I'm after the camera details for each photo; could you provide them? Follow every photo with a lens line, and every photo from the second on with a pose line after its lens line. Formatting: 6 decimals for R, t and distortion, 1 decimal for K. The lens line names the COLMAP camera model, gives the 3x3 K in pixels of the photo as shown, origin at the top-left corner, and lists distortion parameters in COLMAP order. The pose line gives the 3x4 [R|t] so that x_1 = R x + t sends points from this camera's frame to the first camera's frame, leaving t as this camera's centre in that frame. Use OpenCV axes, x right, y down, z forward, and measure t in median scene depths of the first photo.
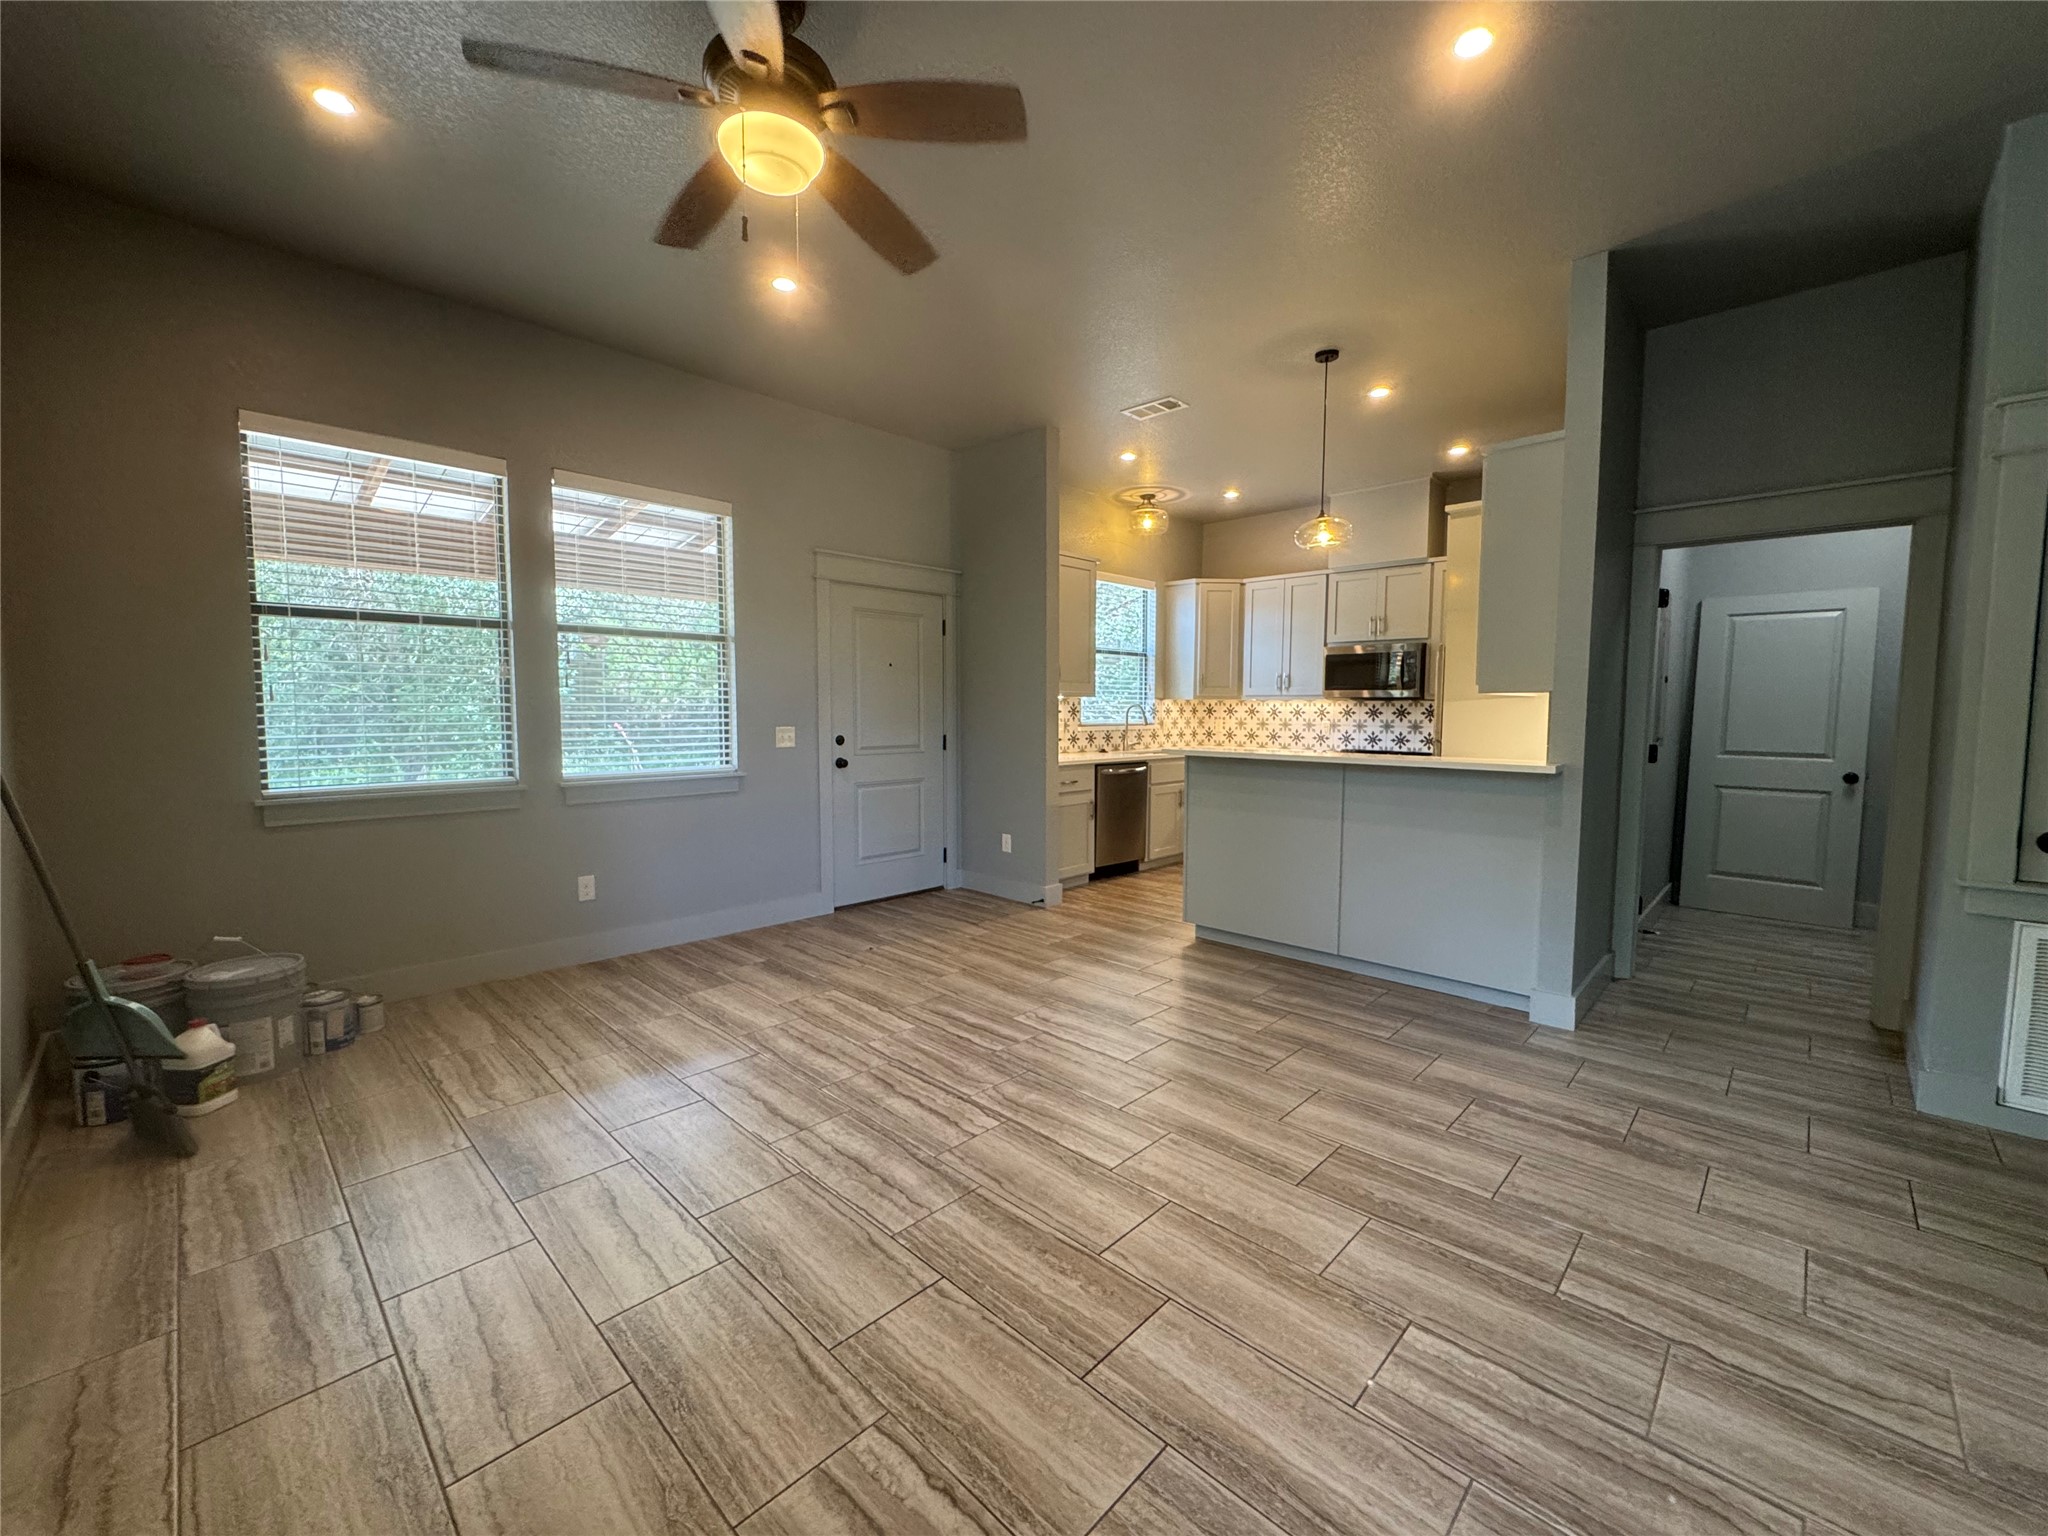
lens RADIAL K [[818.3, 0, 1020.4], [0, 818.3, 768.0], [0, 0, 1]] dist [-0.001113, -0.000789]
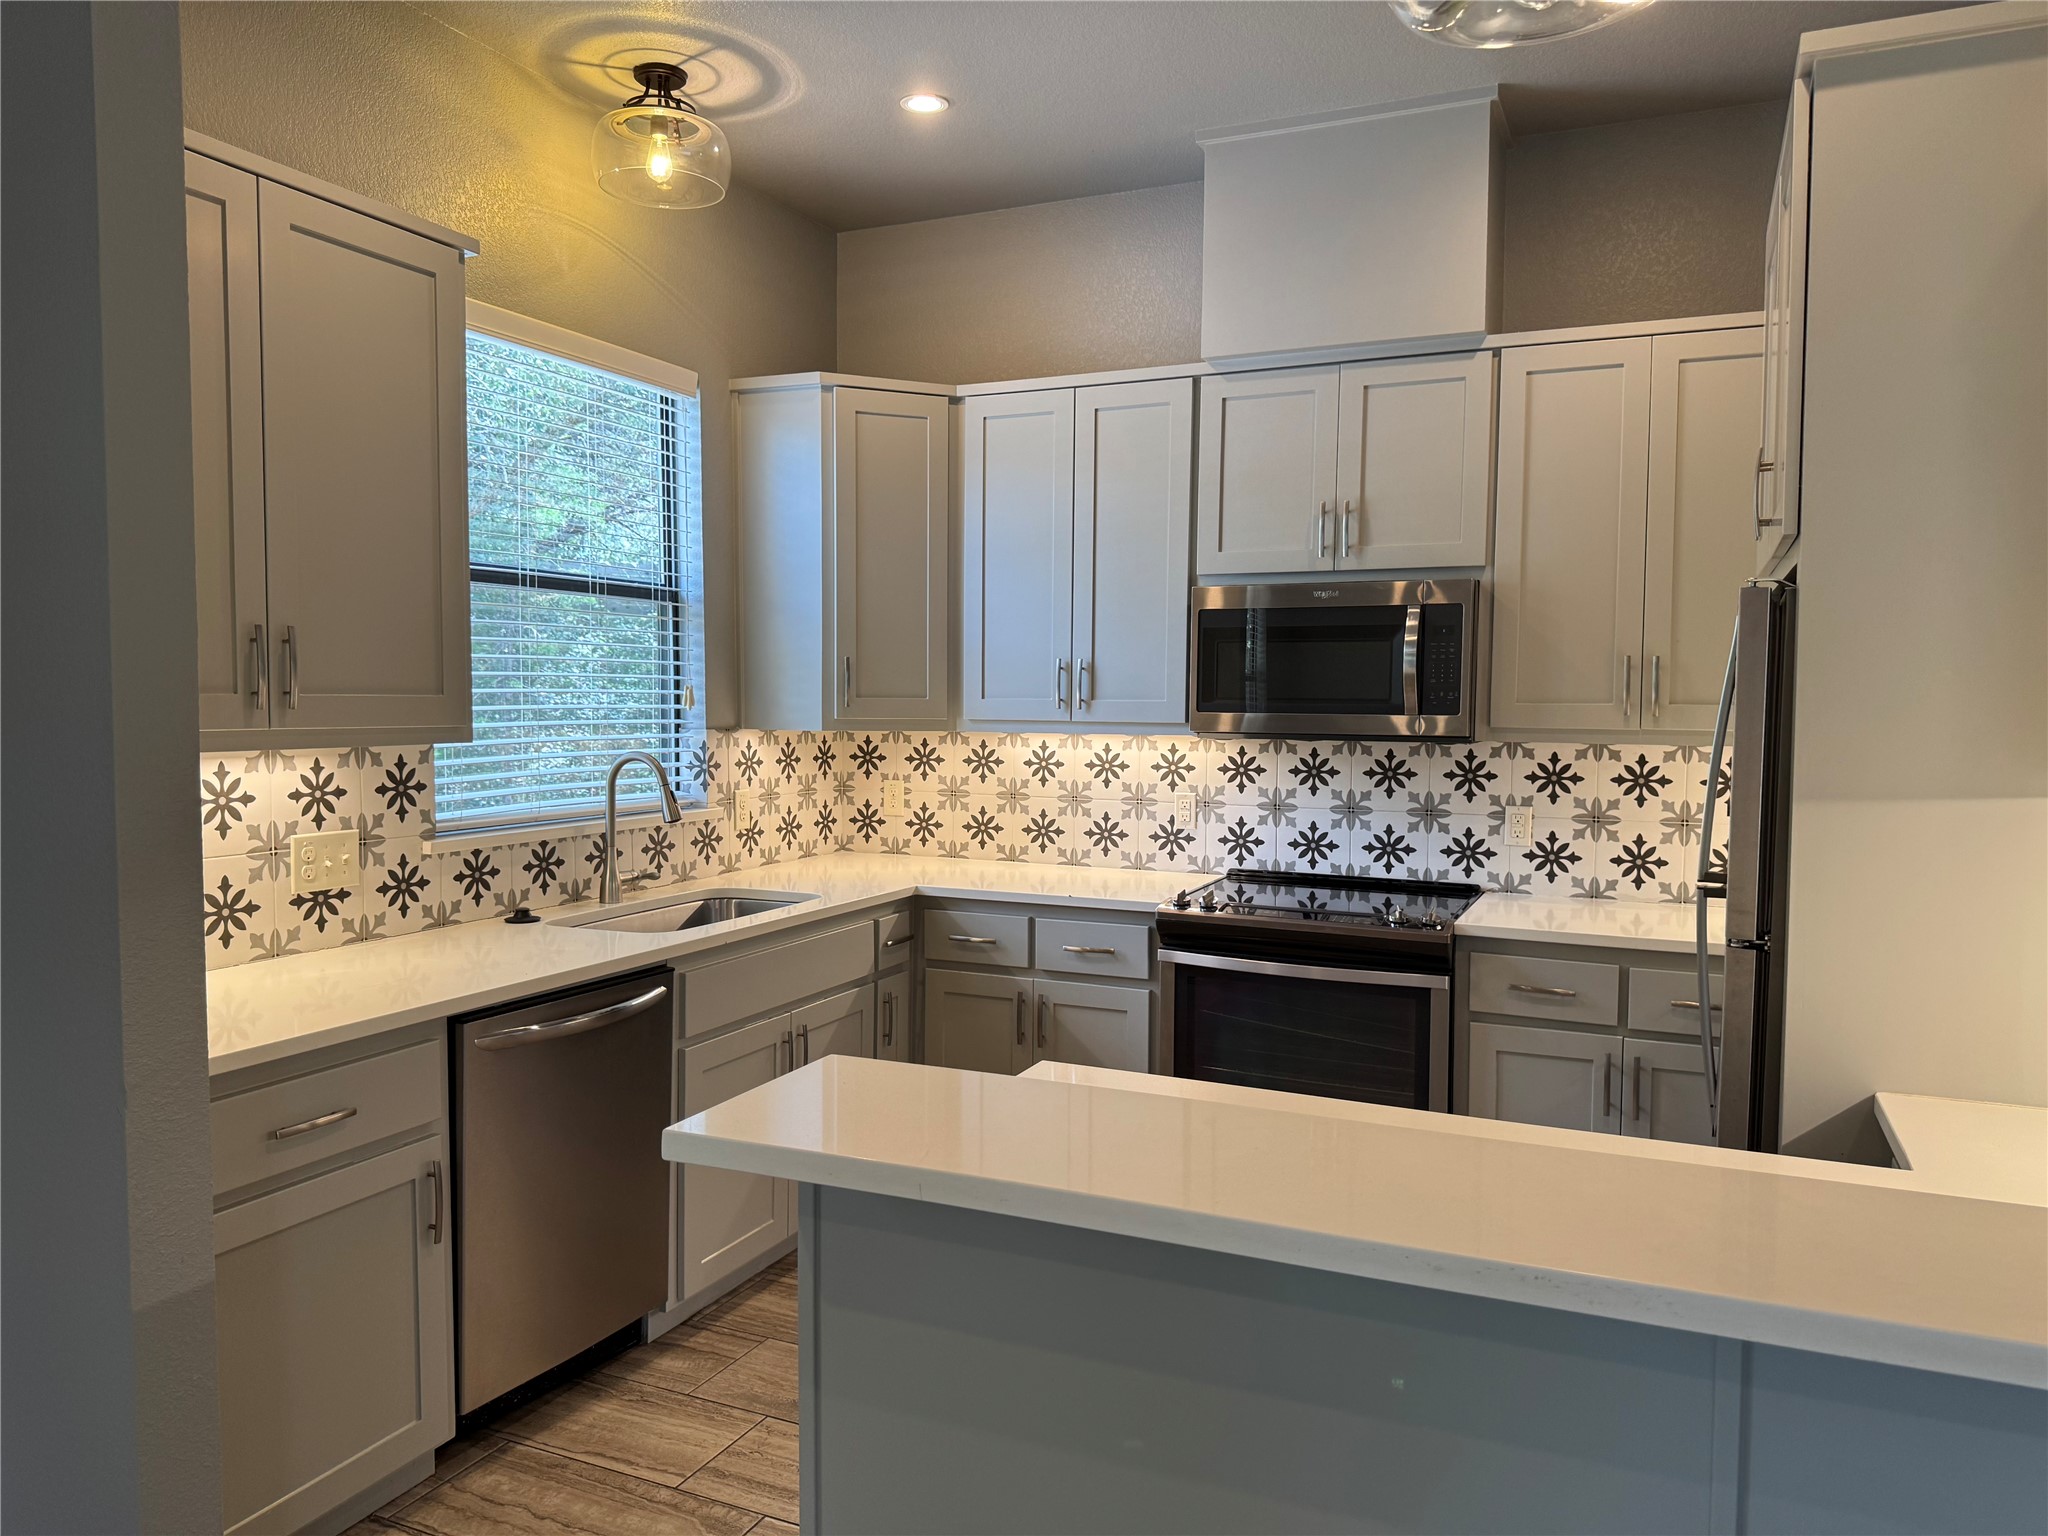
lens RADIAL K [[1420.3, 0, 1025.0], [0, 1420.3, 773.4], [0, 0, 1]] dist [0.052248, -0.001823]
pose [[0.937472, -0.016423, 0.347674, 0.088185], [0.022097, 0.999679, -0.012360, -0.059134], [-0.347359, 0.019270, 0.937534, 0.434069]]
